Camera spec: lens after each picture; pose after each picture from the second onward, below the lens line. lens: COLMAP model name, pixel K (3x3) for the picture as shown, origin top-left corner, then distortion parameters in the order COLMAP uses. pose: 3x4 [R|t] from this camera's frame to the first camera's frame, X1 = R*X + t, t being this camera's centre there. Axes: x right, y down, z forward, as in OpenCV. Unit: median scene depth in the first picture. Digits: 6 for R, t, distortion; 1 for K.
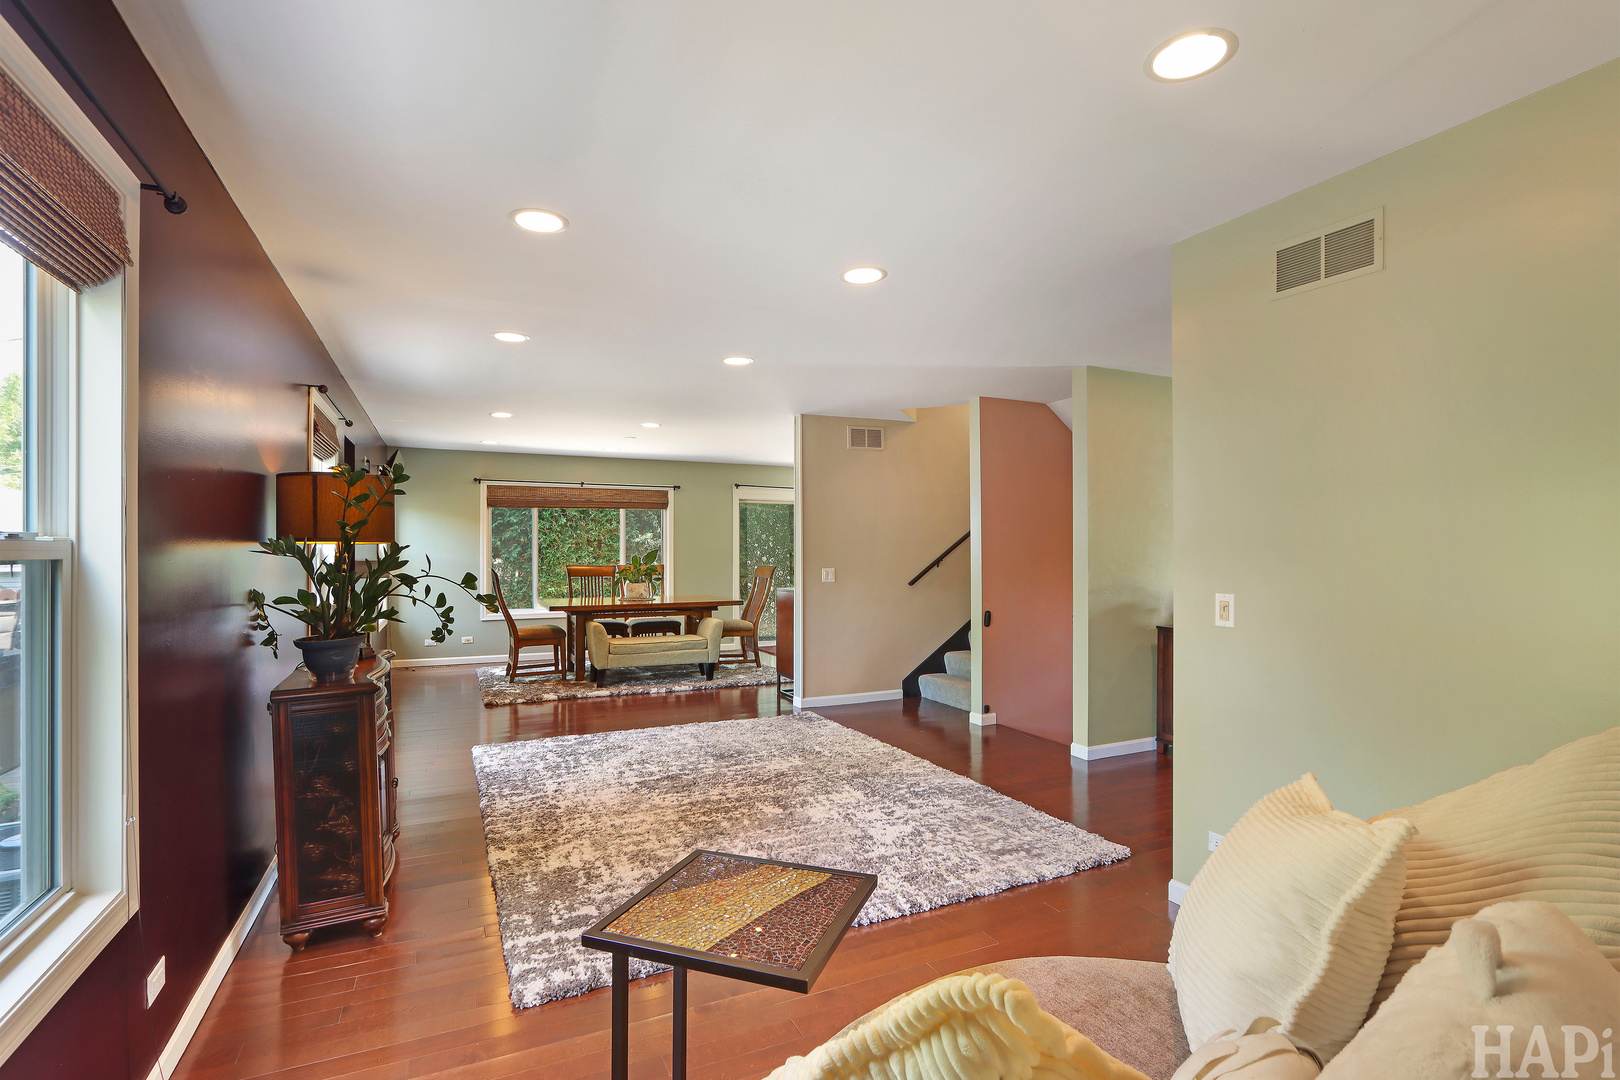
lens RADIAL K [[763.0, 0, 809.0], [0, 763.0, 555.4], [0, 0, 1]] dist [-0.022460, 0.000435]
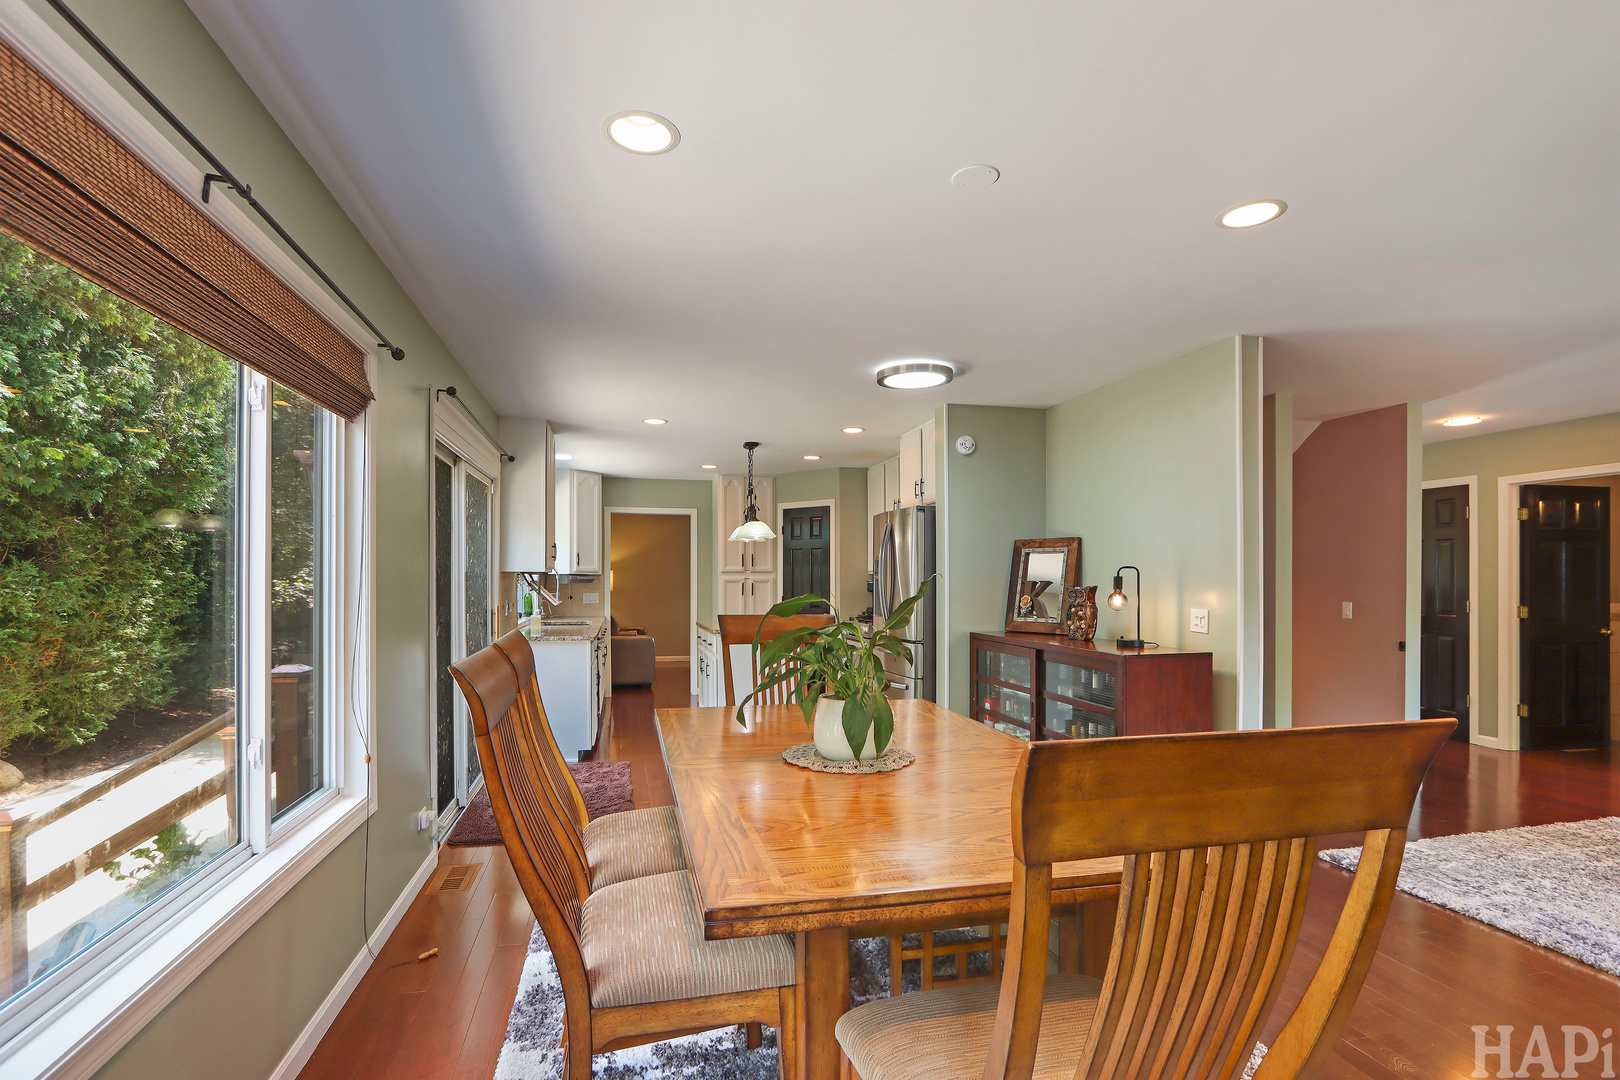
lens RADIAL K [[763.0, 0, 809.0], [0, 763.0, 555.4], [0, 0, 1]] dist [-0.022460, 0.000435]
pose [[0.206481, 0.027443, 0.978066, -0.911455], [-0.001932, 0.999616, -0.027639, -0.015865], [-0.978449, 0.003818, 0.206455, 1.732327]]
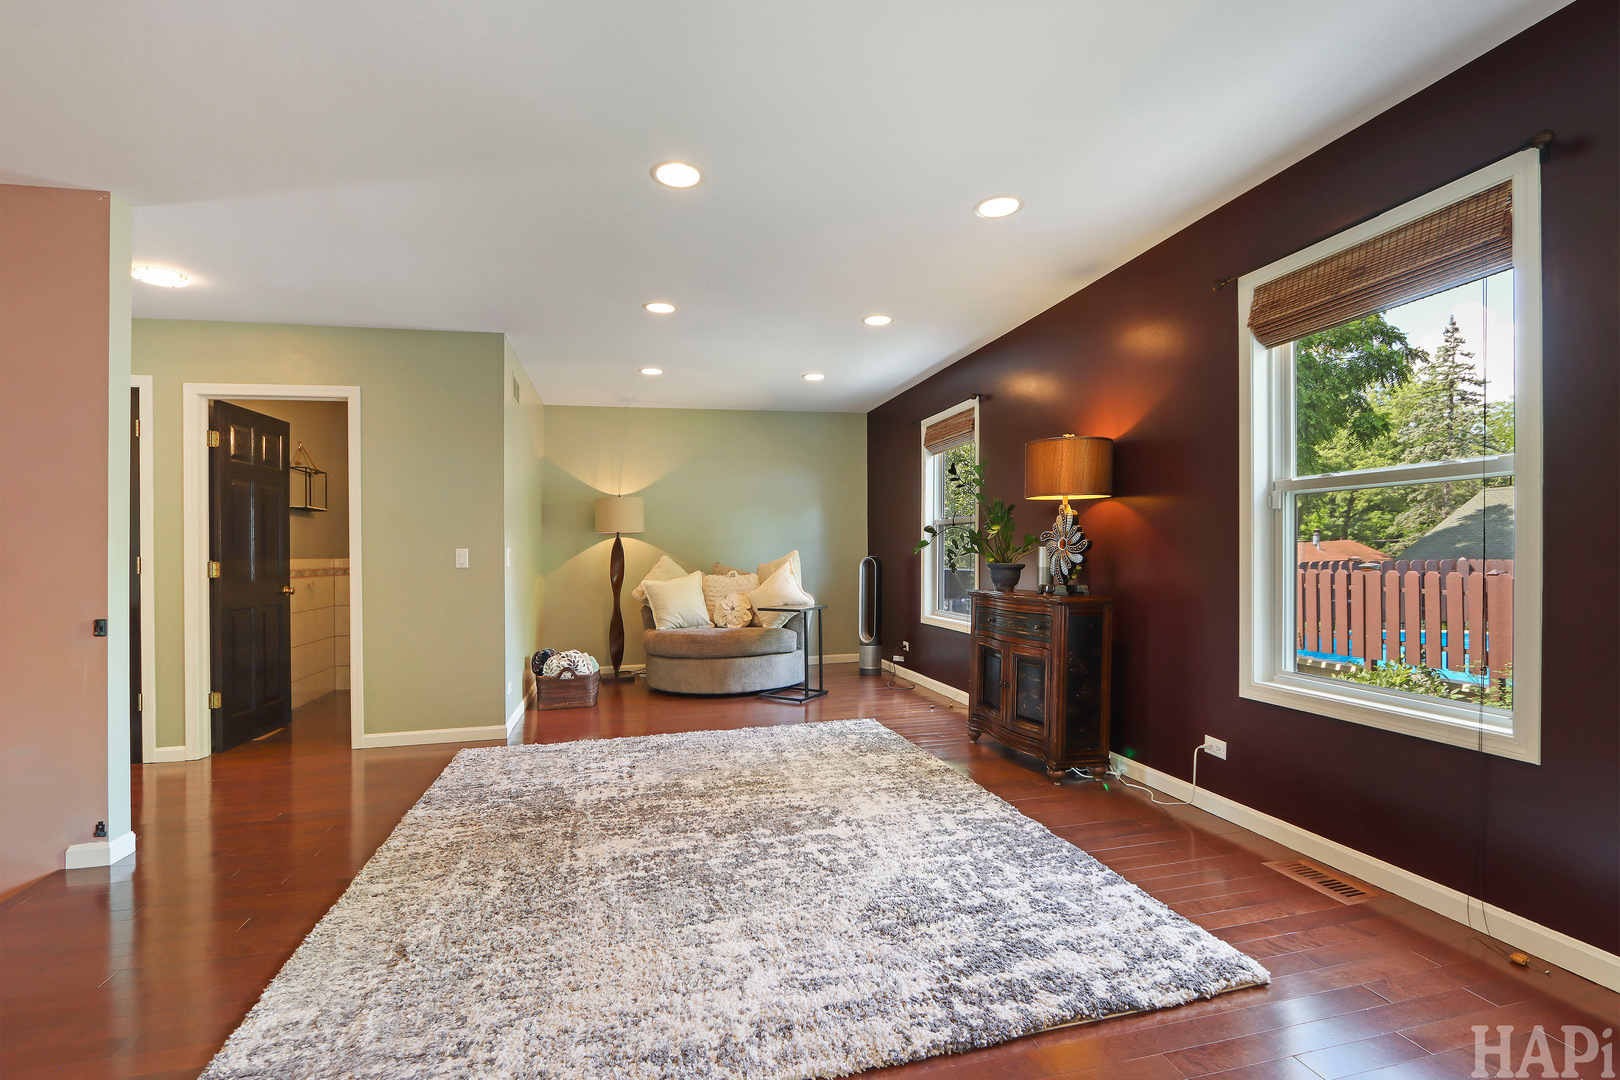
lens RADIAL K [[763.0, 0, 809.0], [0, 763.0, 555.4], [0, 0, 1]] dist [-0.022460, 0.000435]
pose [[-0.978500, 0.018755, 0.205392, -0.328408], [0.021110, 0.999734, 0.009283, 0.034047], [-0.205163, 0.013419, -0.978636, 1.583036]]
